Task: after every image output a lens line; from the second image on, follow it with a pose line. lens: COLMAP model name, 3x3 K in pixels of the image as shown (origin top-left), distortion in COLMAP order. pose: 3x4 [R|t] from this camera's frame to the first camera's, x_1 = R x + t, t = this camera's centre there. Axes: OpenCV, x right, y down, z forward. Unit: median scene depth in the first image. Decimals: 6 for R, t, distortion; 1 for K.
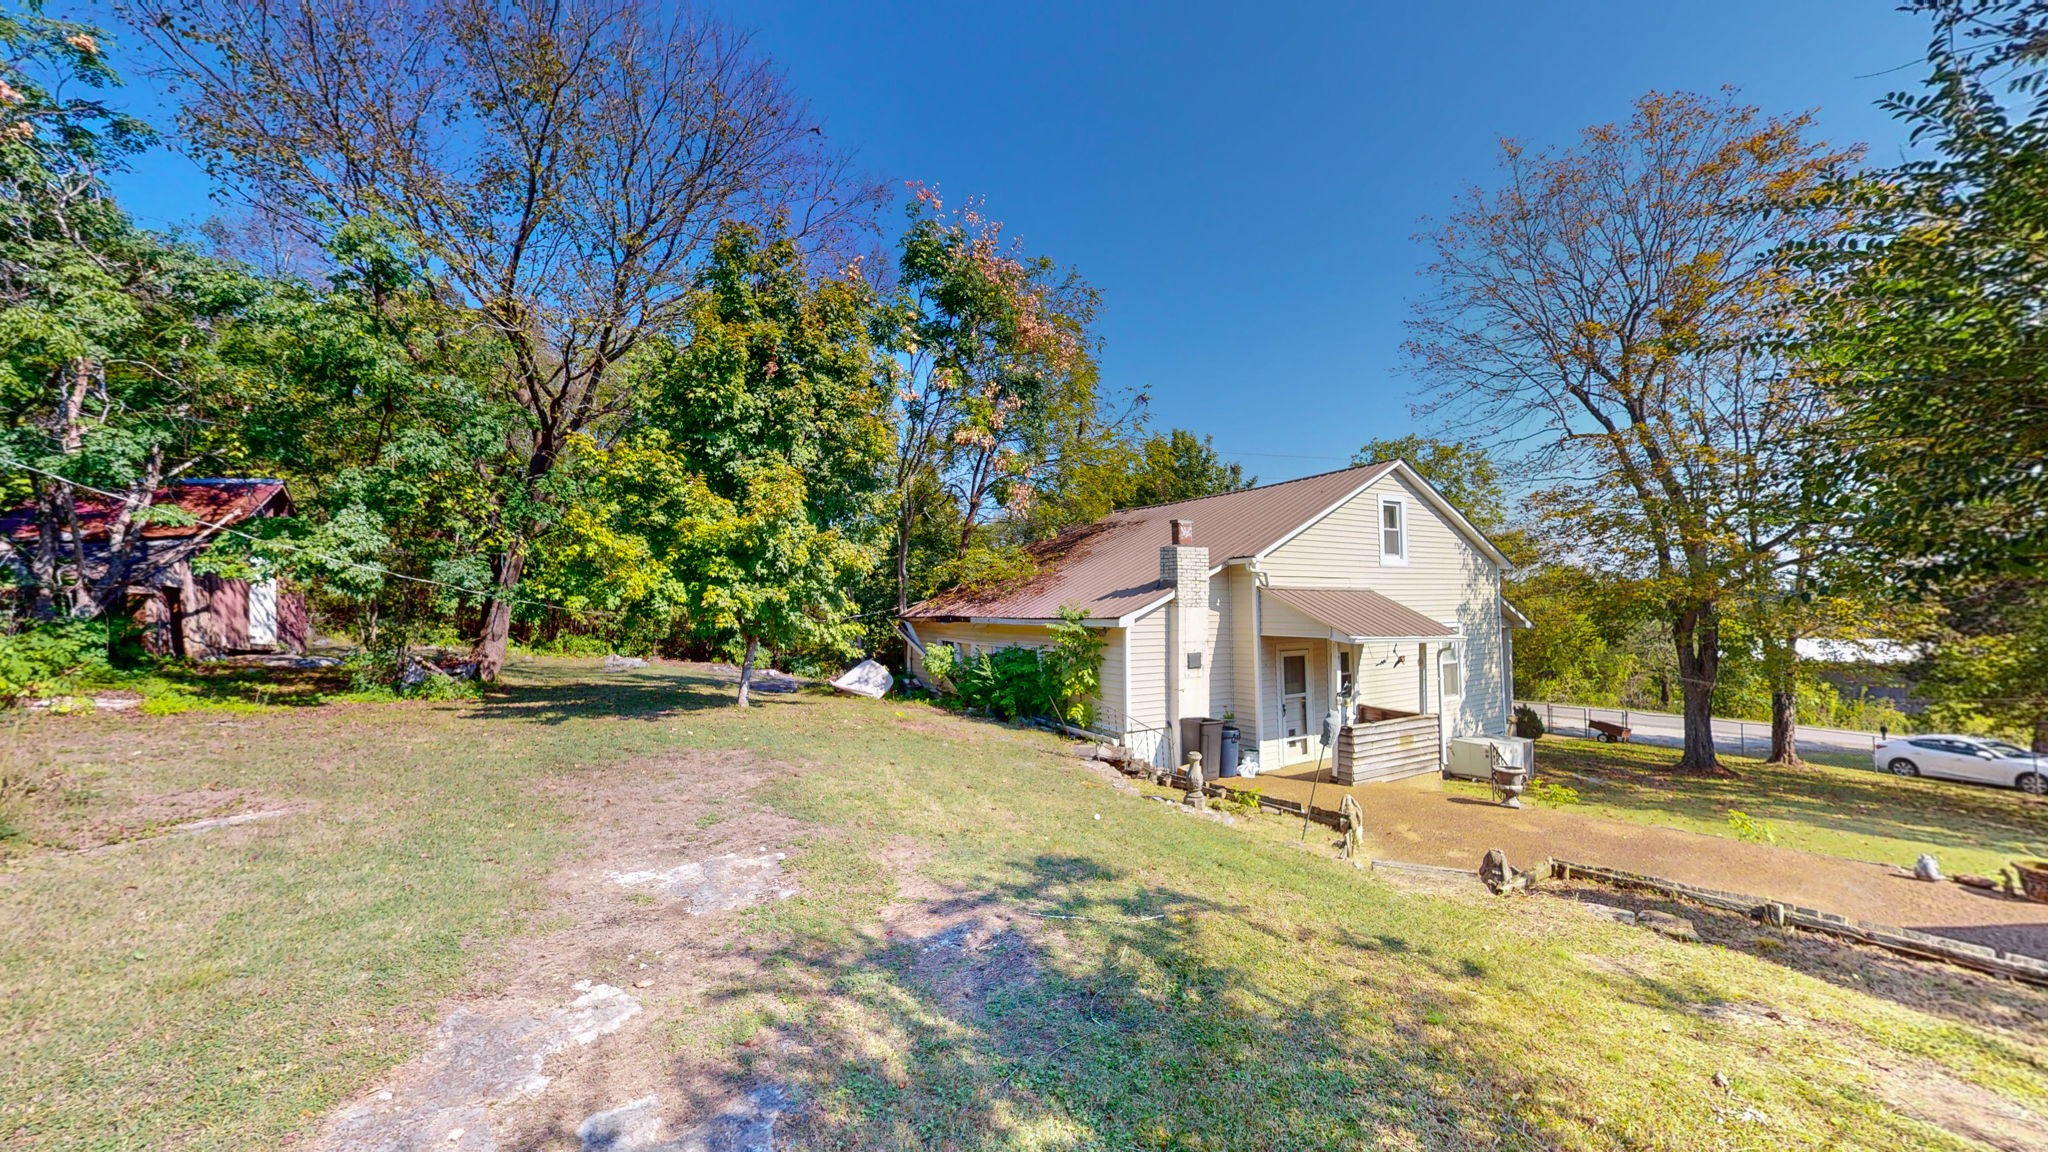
lens RADIAL K [[832.2, 0, 1025.1], [0, 832.2, 529.1], [0, 0, 1]] dist [0.000641, -0.000190]
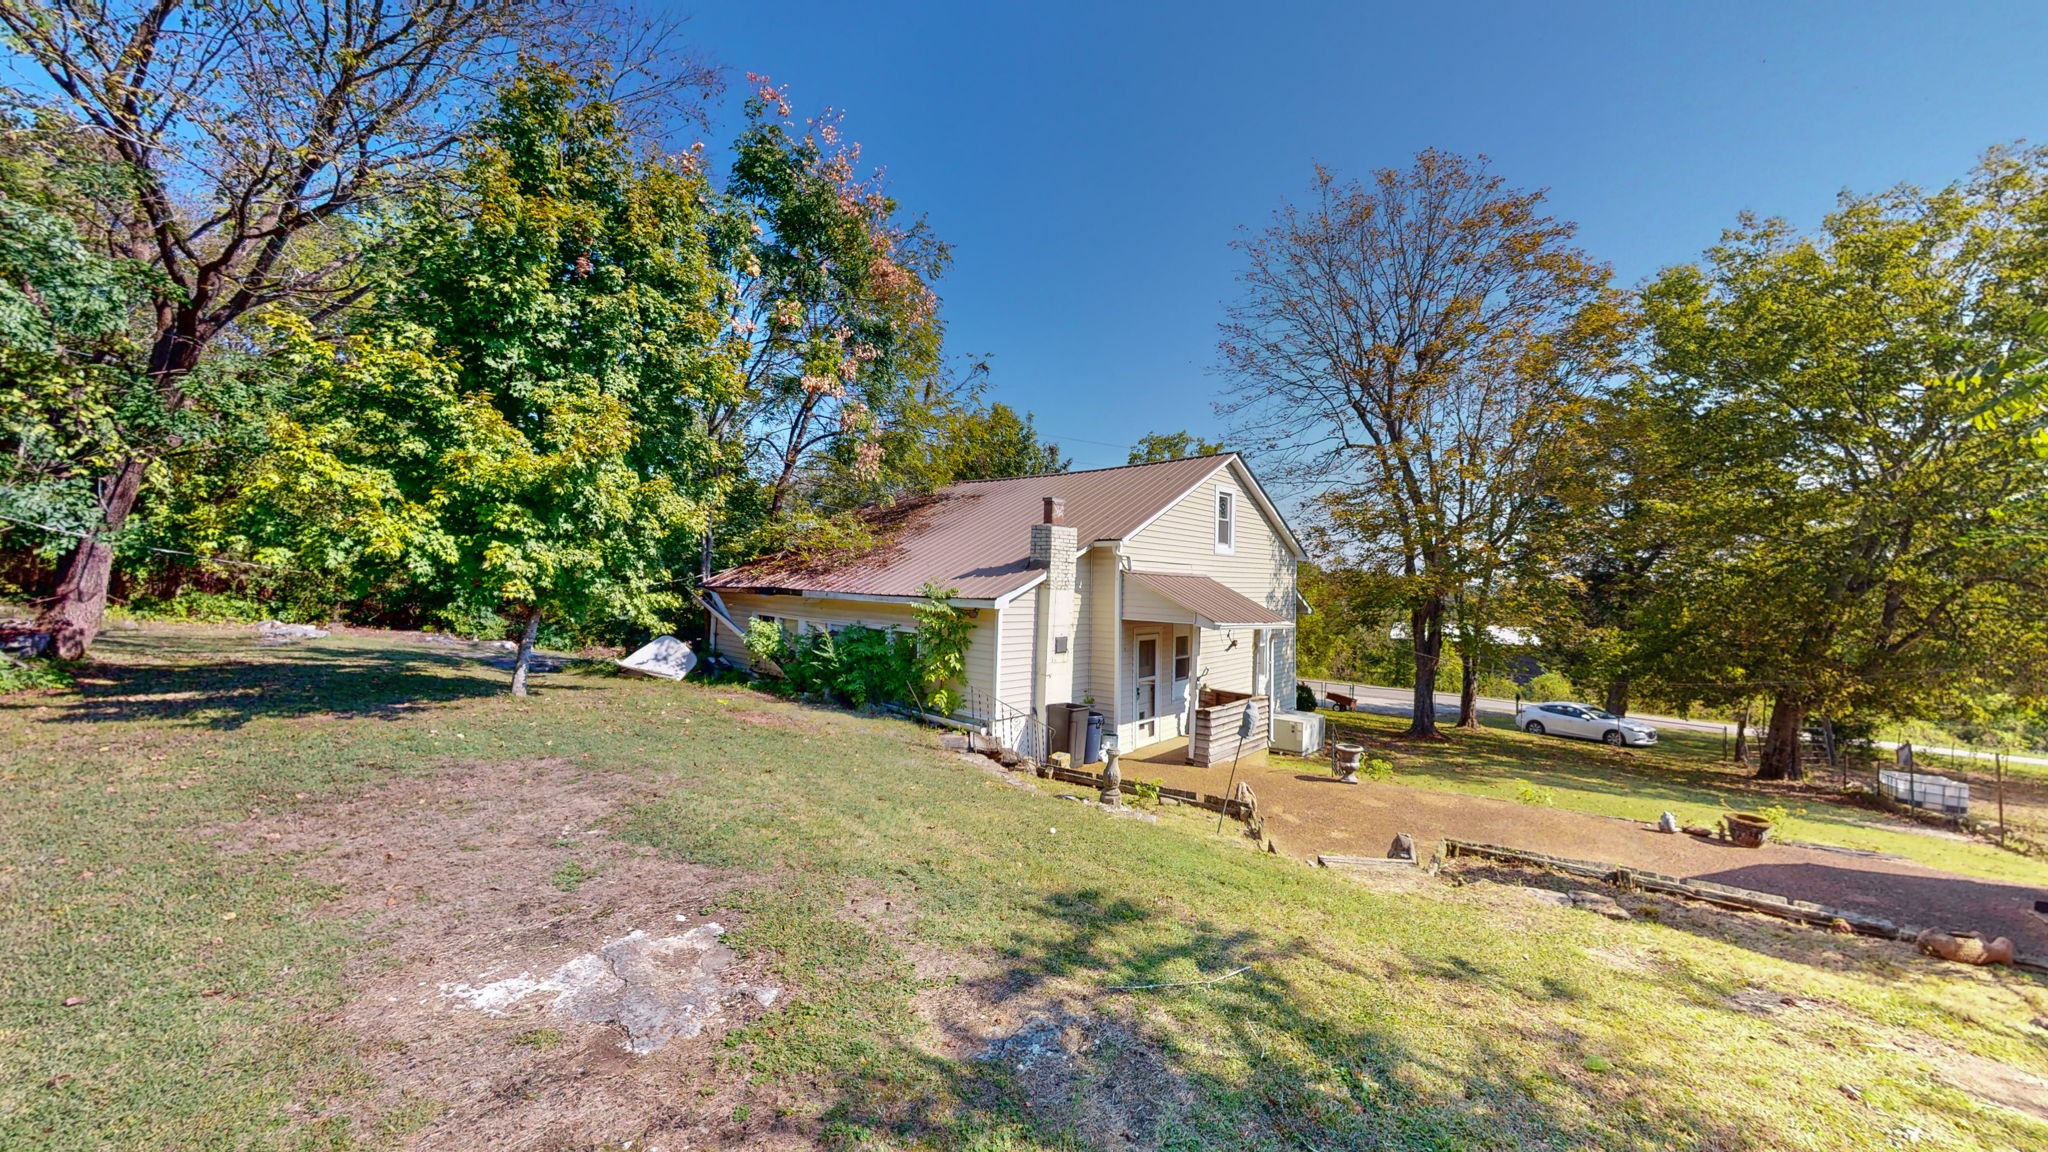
lens RADIAL K [[804.1, 0, 1027.2], [0, 804.1, 548.6], [0, 0, 1]] dist [-0.013374, 0.008904]
pose [[0.943404, 0.047784, 0.328187, -0.142806], [-0.066712, 0.996681, 0.046651, 0.006778], [-0.324868, -0.065905, 0.943460, 0.139988]]
